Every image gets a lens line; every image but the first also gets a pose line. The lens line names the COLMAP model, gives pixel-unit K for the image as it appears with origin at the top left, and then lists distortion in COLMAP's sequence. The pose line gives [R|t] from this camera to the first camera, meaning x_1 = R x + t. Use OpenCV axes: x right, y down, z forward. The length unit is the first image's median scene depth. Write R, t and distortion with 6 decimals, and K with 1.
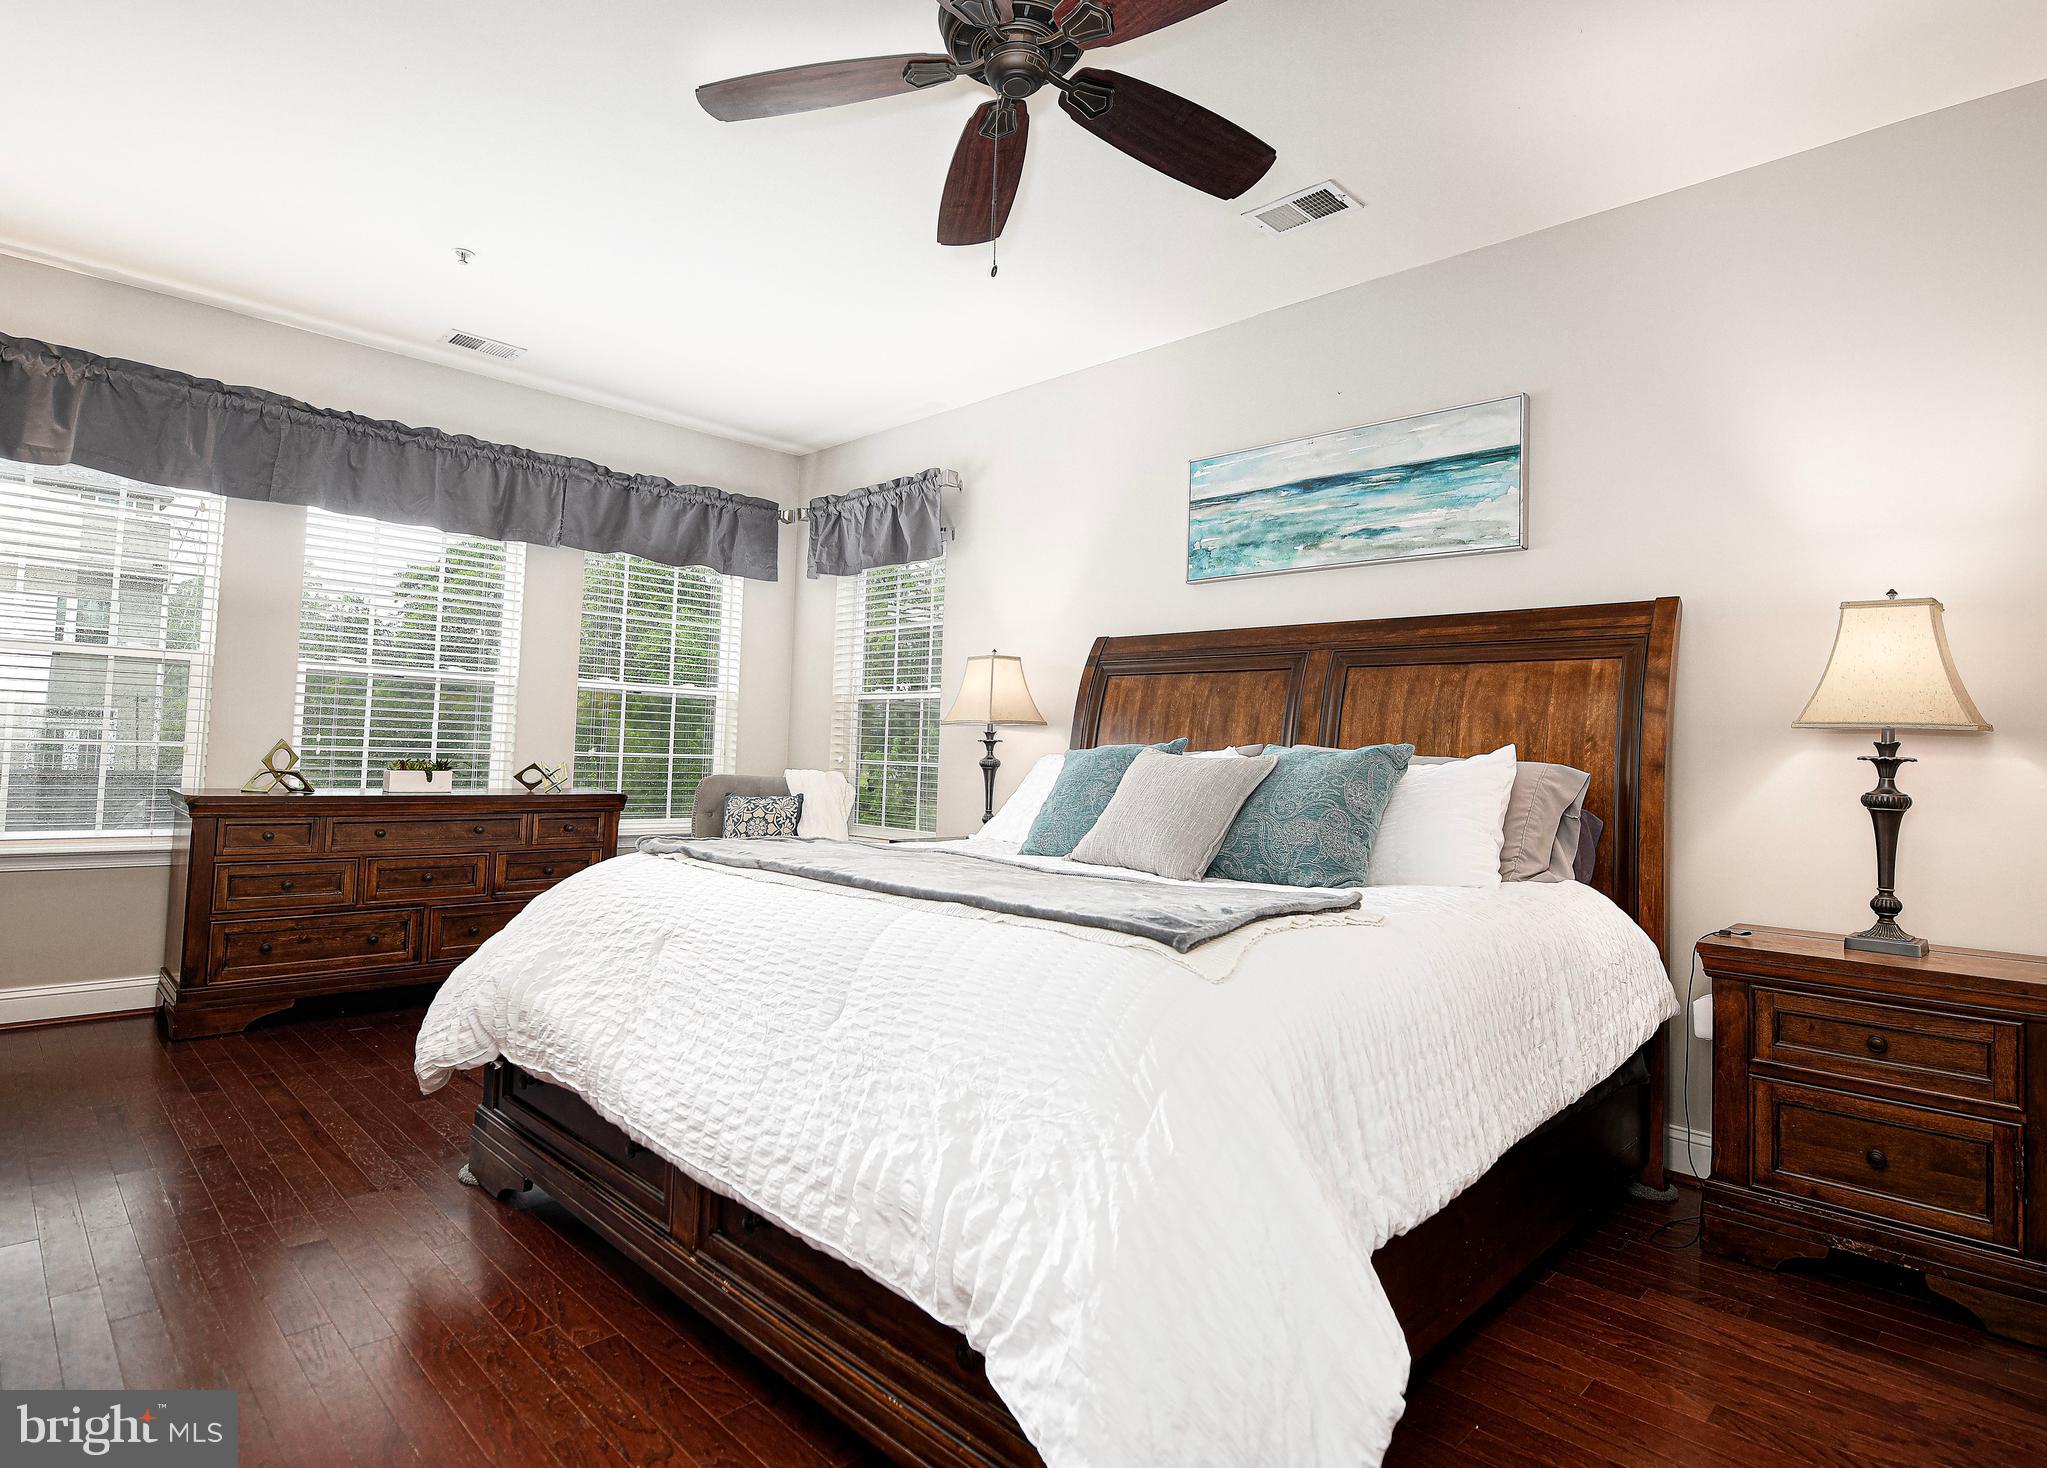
lens RADIAL K [[1030.4, 0, 1025.4], [0, 1030.4, 726.7], [0, 0, 1]] dist [-0.004964, -0.000420]
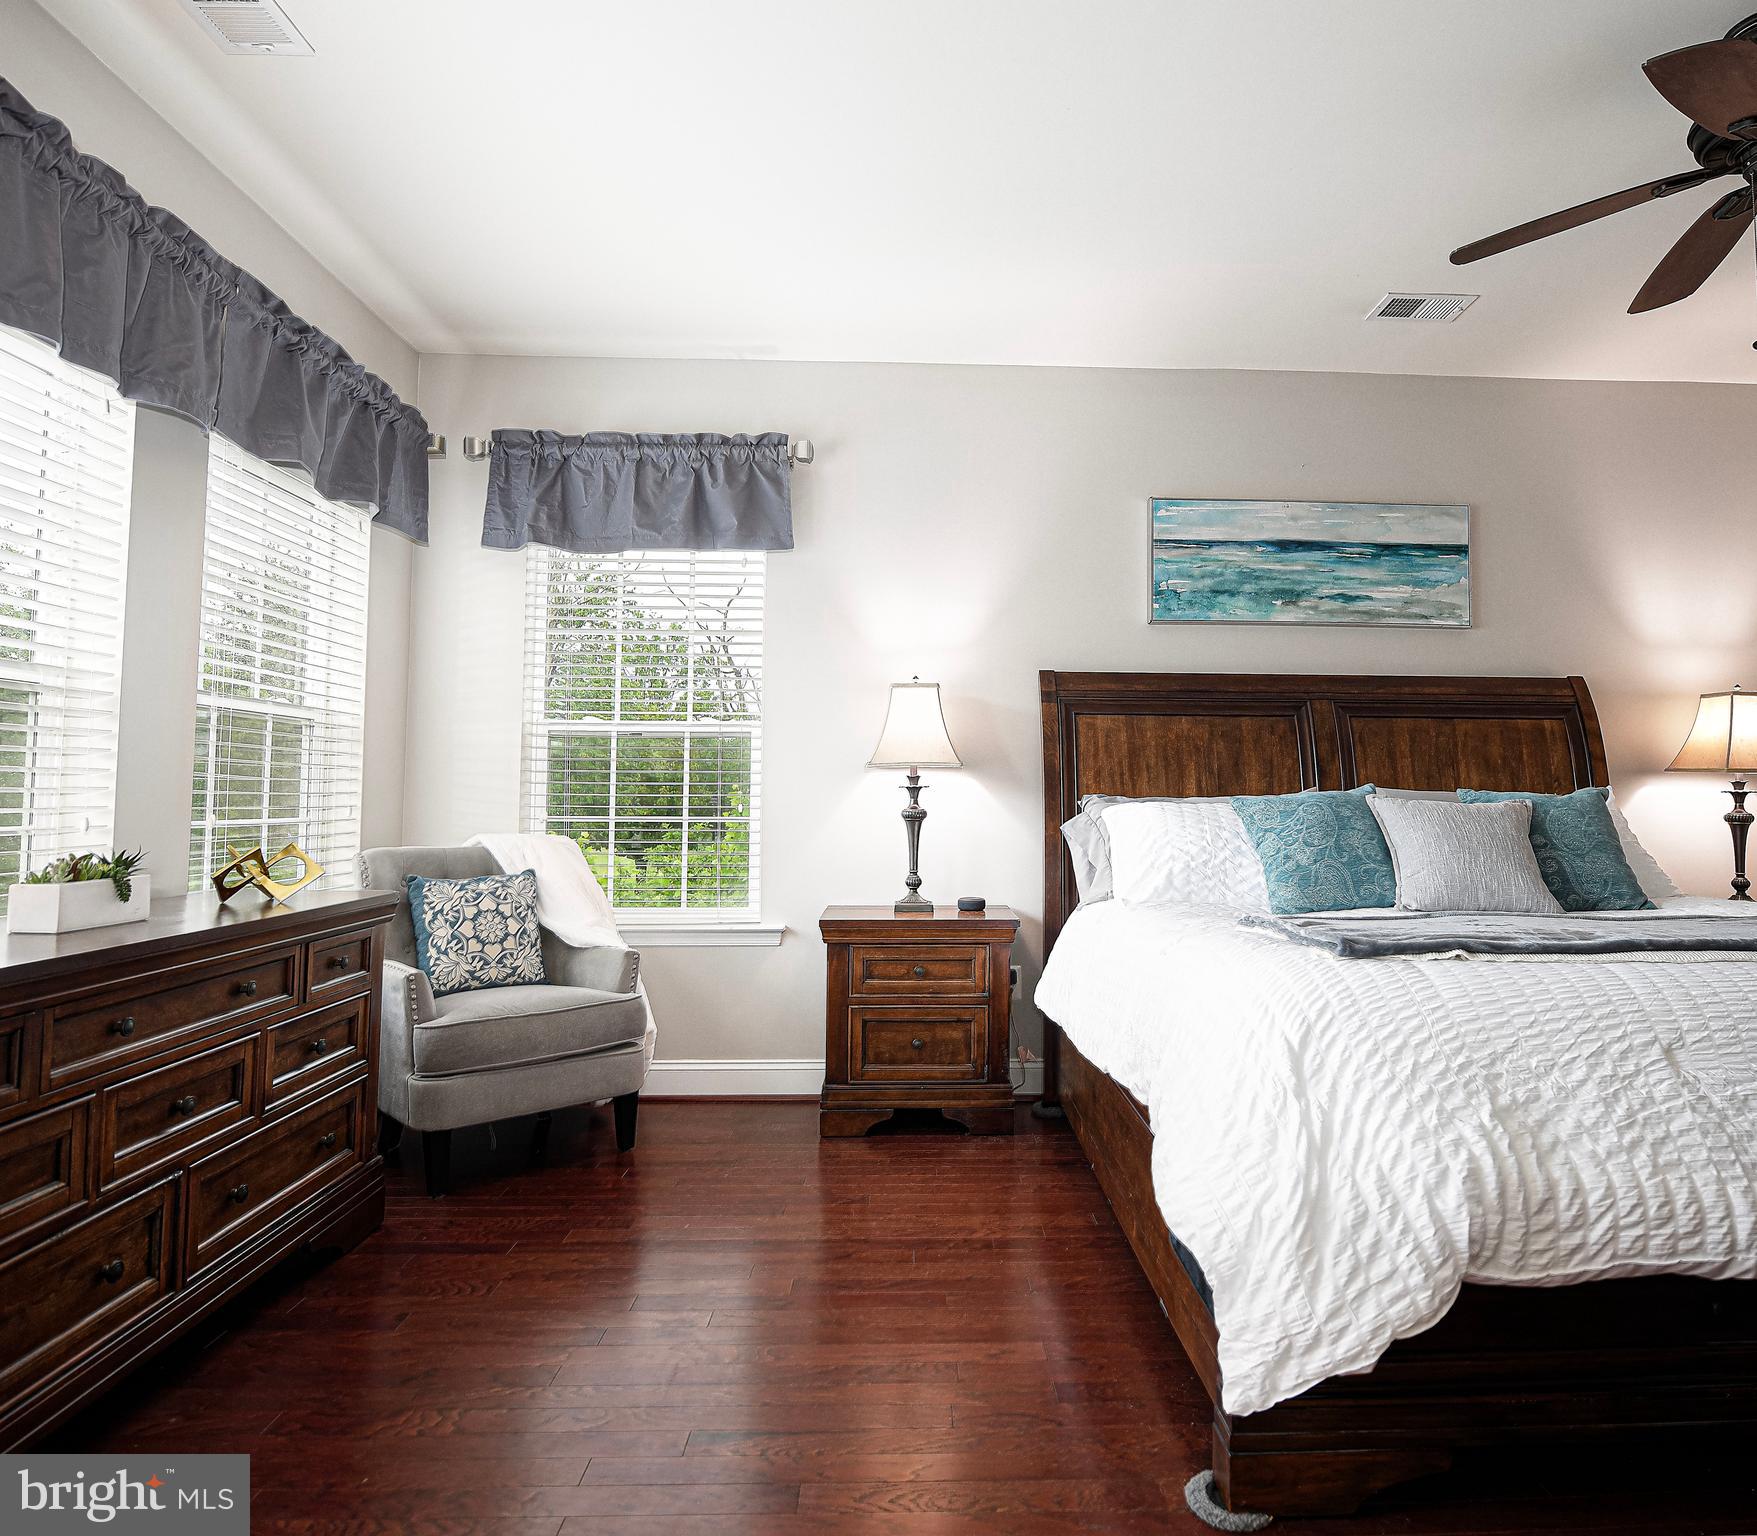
lens RADIAL K [[1123.0, 0, 880.1], [0, 1123.0, 769.4], [0, 0, 1]] dist [-0.002229, 0.003175]
pose [[0.694265, -0.005885, 0.719695, -0.843874], [-0.001552, 0.999952, 0.009675, -0.010839], [-0.719718, -0.007834, 0.694223, 0.476323]]
